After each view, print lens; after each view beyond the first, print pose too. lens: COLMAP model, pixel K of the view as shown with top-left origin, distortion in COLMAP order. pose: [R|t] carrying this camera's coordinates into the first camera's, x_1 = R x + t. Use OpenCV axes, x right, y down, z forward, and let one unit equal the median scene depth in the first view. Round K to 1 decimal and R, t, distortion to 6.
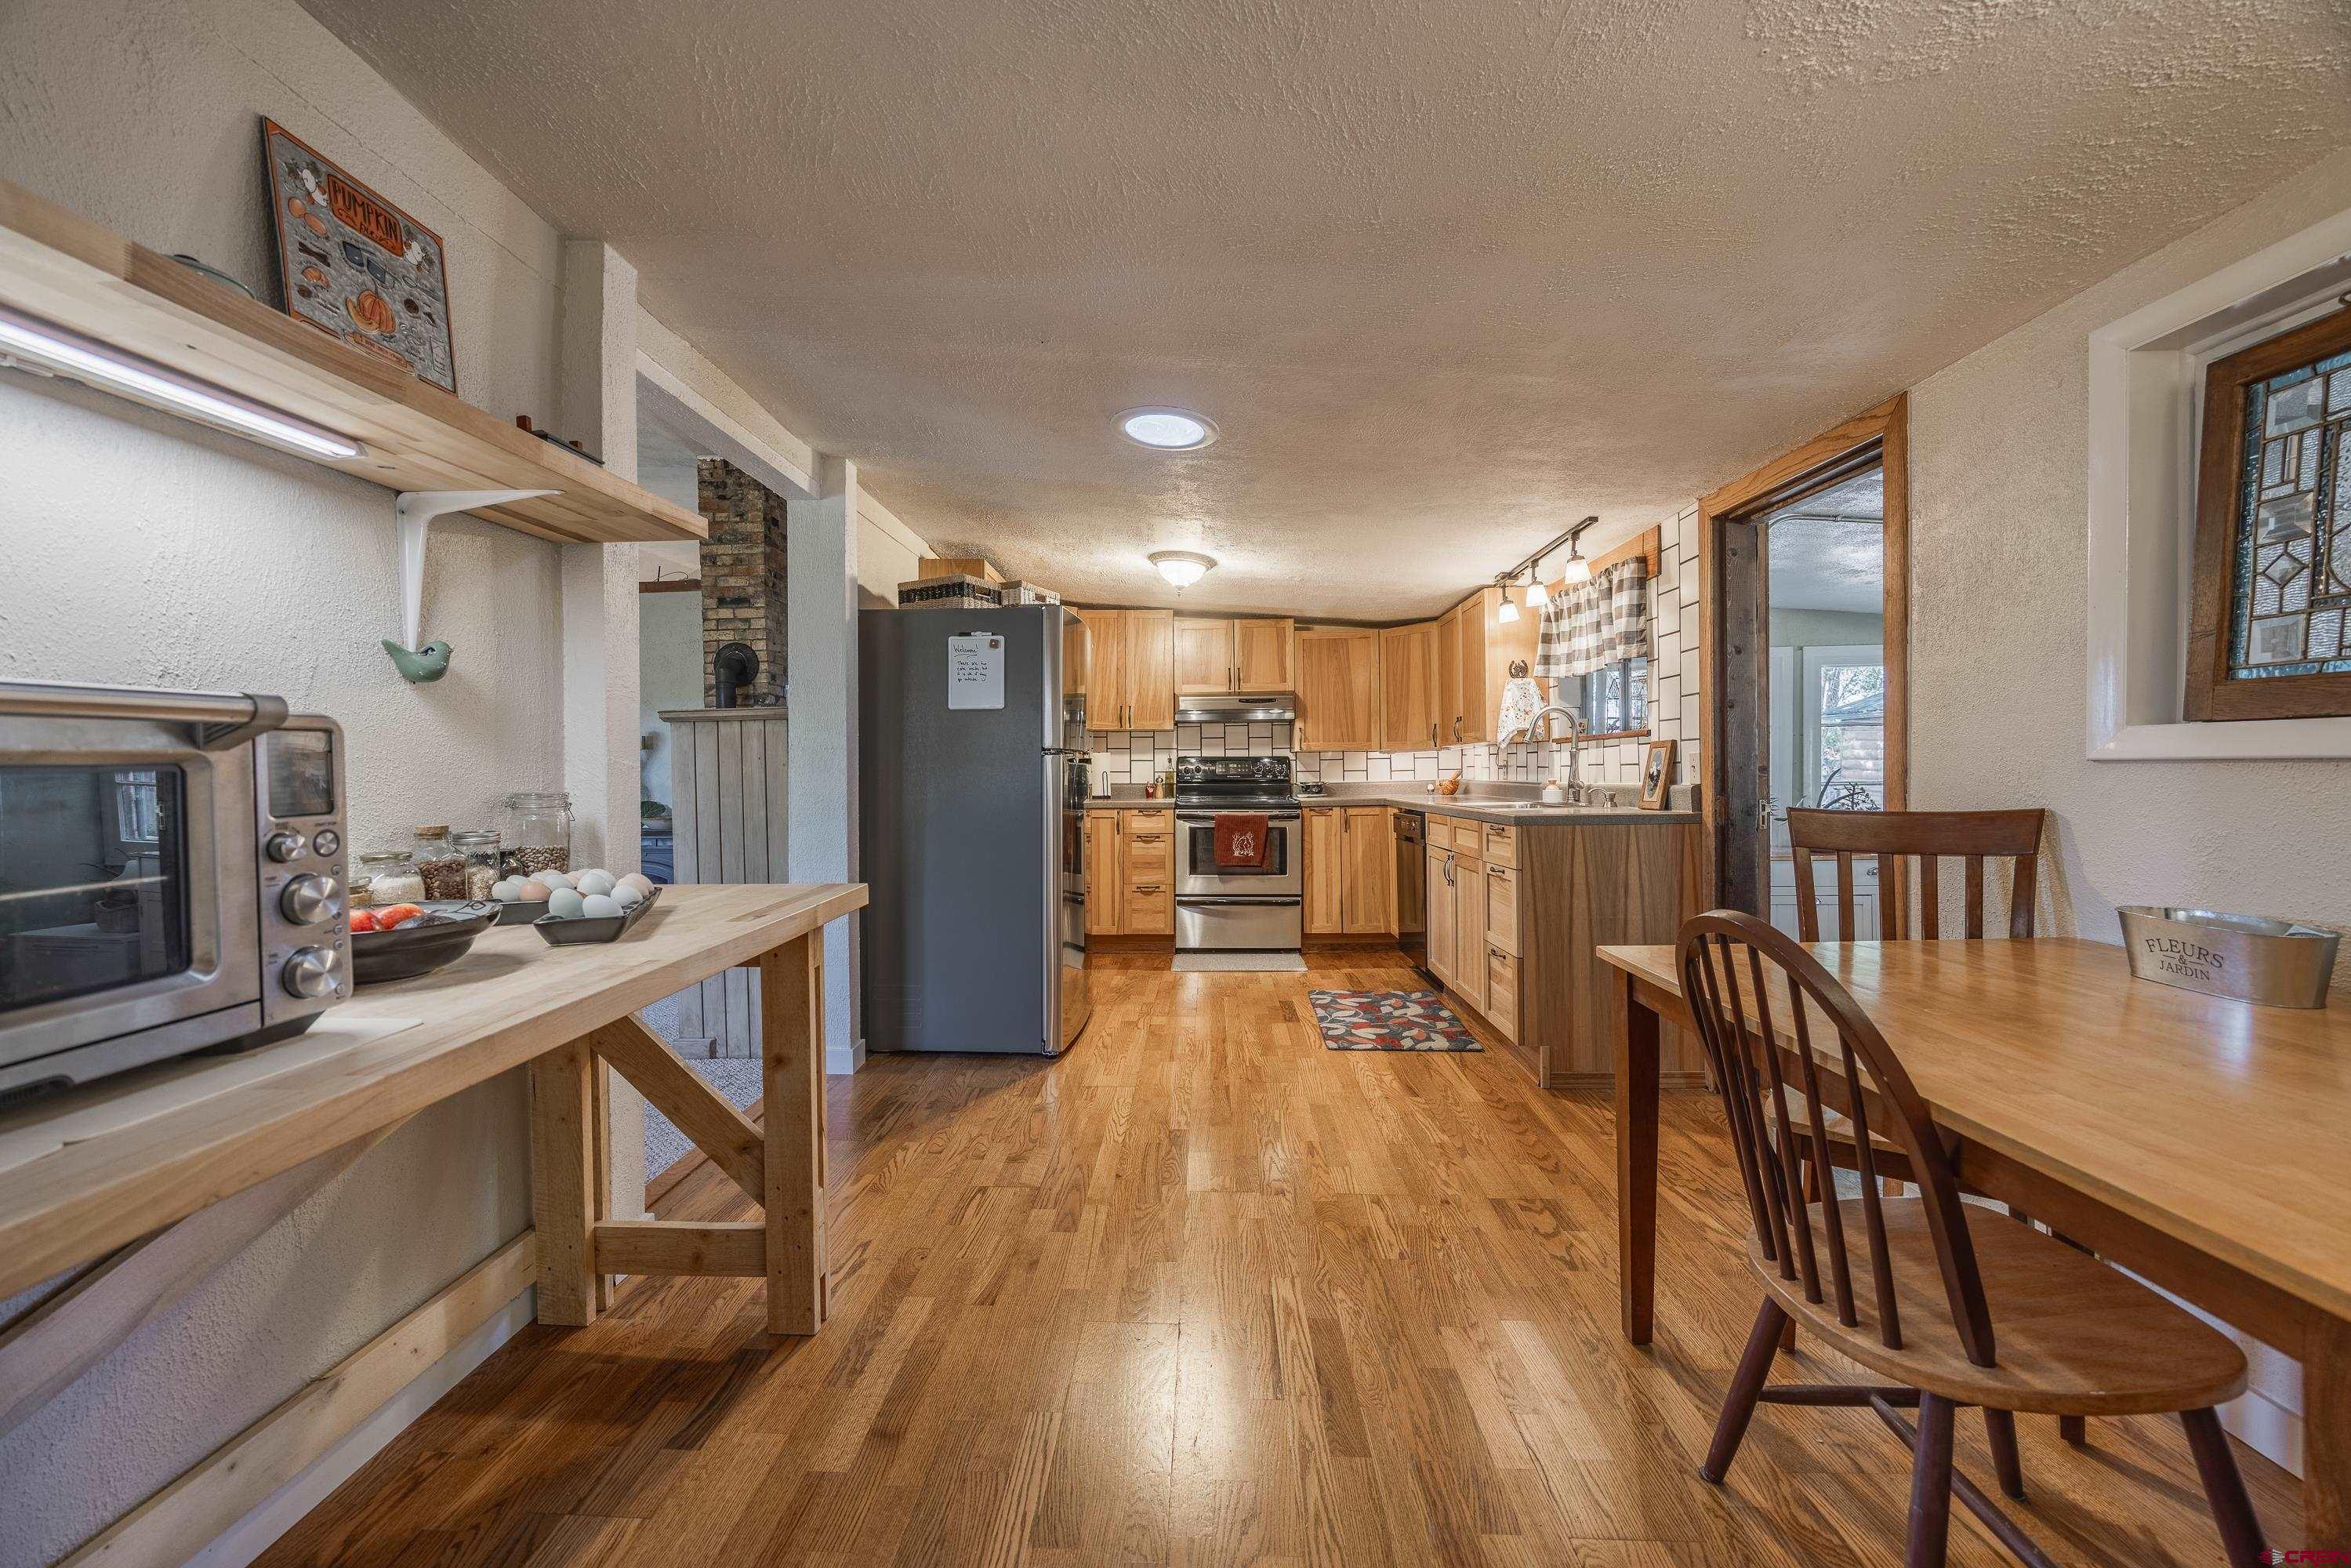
lens RADIAL K [[882.4, 0, 1176.8], [0, 882.4, 776.8], [0, 0, 1]] dist [-0.005104, 0.000137]
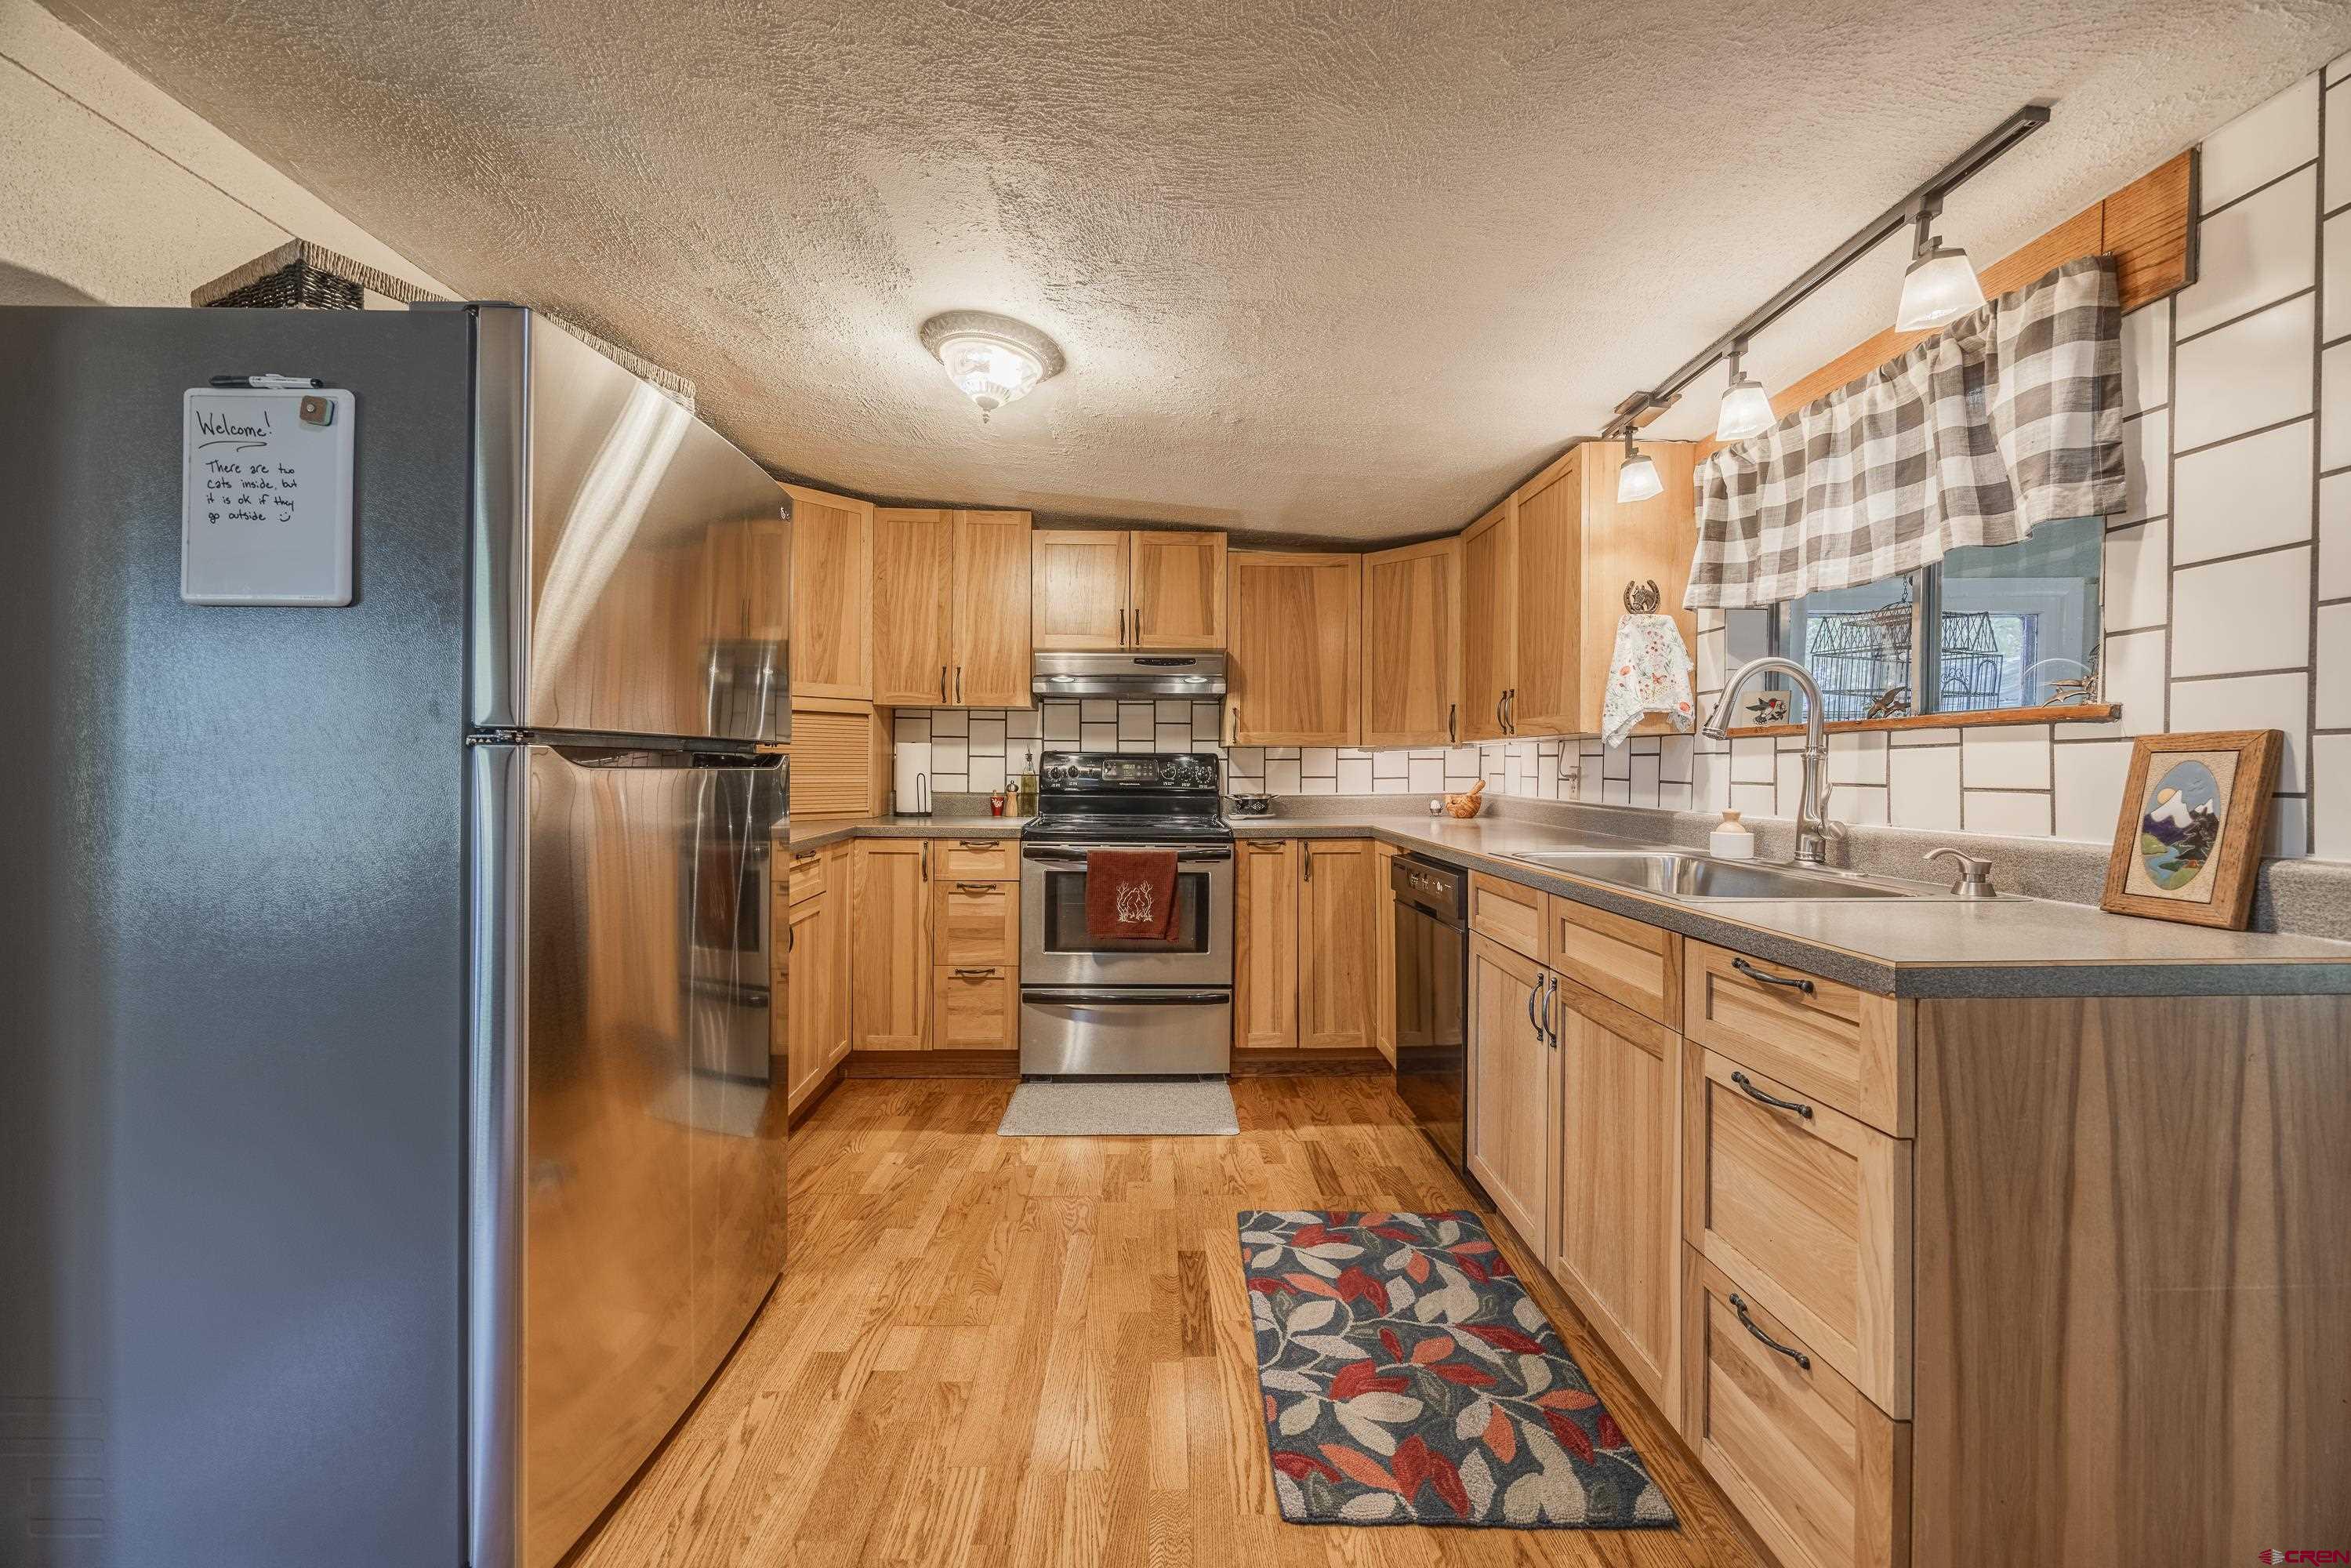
lens RADIAL K [[882.4, 0, 1168.7], [0, 882.4, 777.5], [0, 0, 1]] dist [-0.005104, 0.000137]
pose [[0.998322, 0.014185, 0.056134, 0.070516], [-0.014649, 0.999862, 0.007866, -0.012939], [-0.056015, -0.008675, 0.998392, 0.454307]]
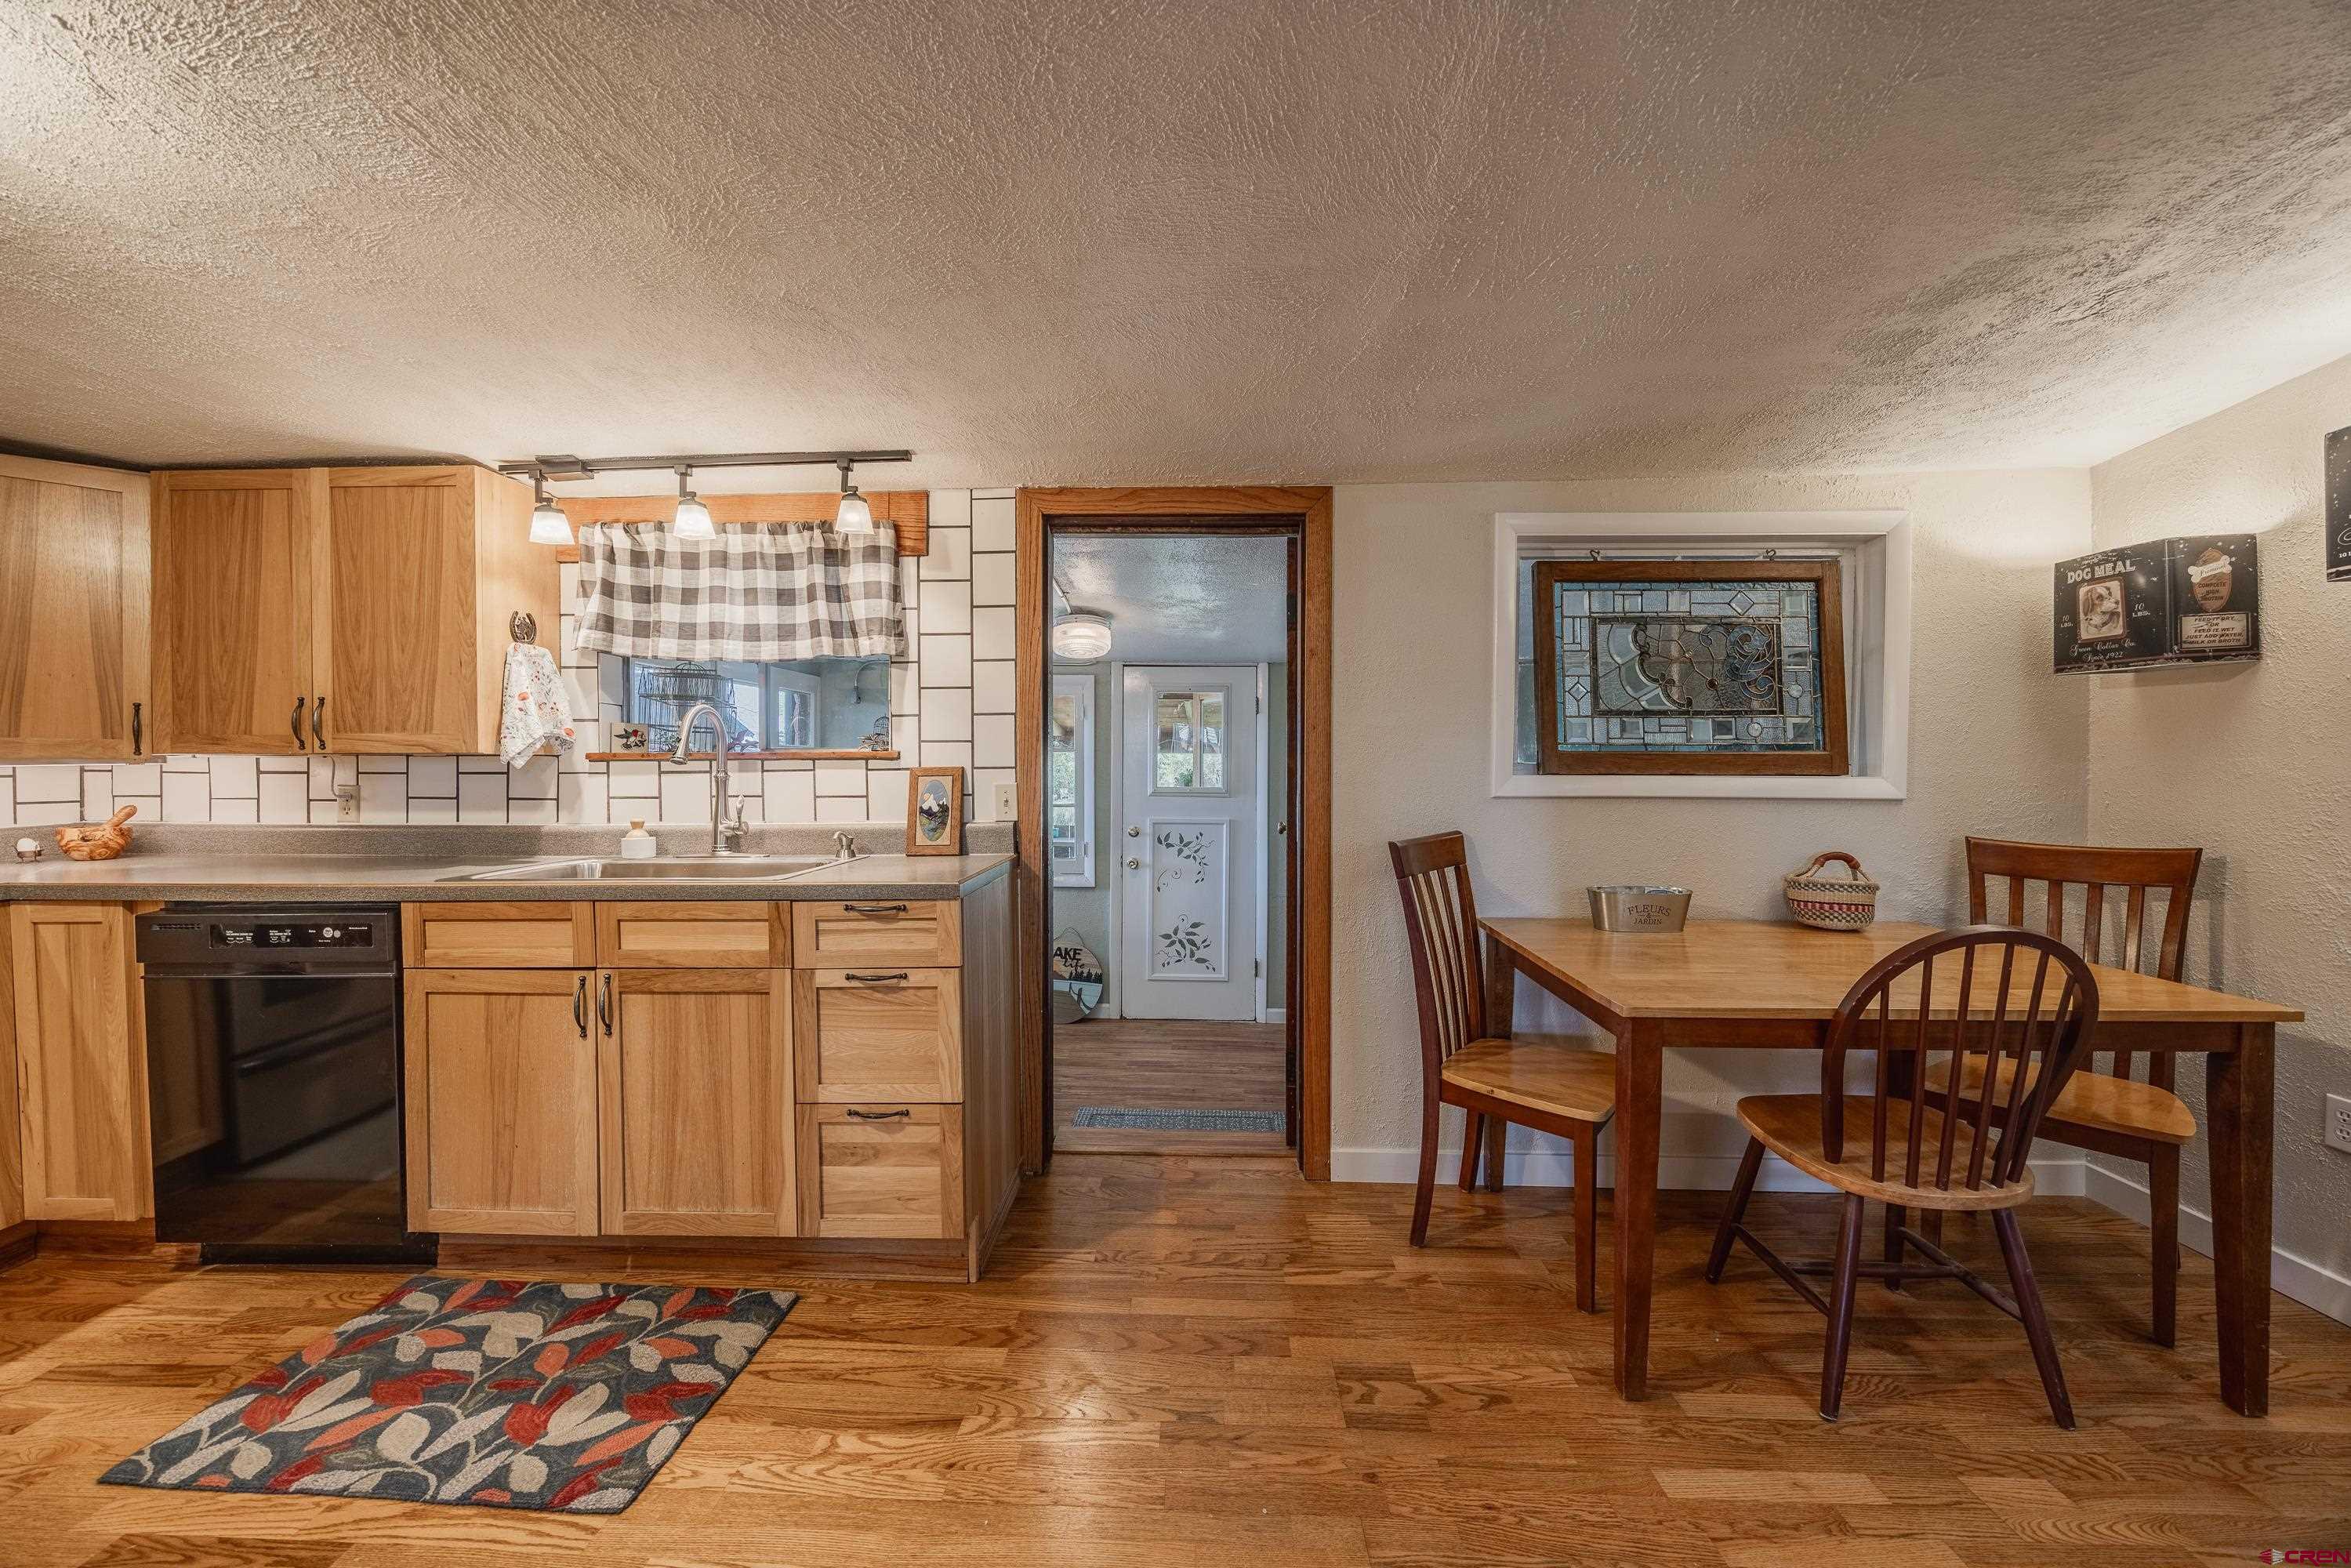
lens RADIAL K [[882.4, 0, 1165.4], [0, 882.4, 783.7], [0, 0, 1]] dist [-0.005104, 0.000137]
pose [[0.008350, -0.003751, 0.999958, -0.165274], [0.008906, 0.999954, 0.003677, -0.018658], [-0.999925, 0.008875, 0.008383, 0.542369]]
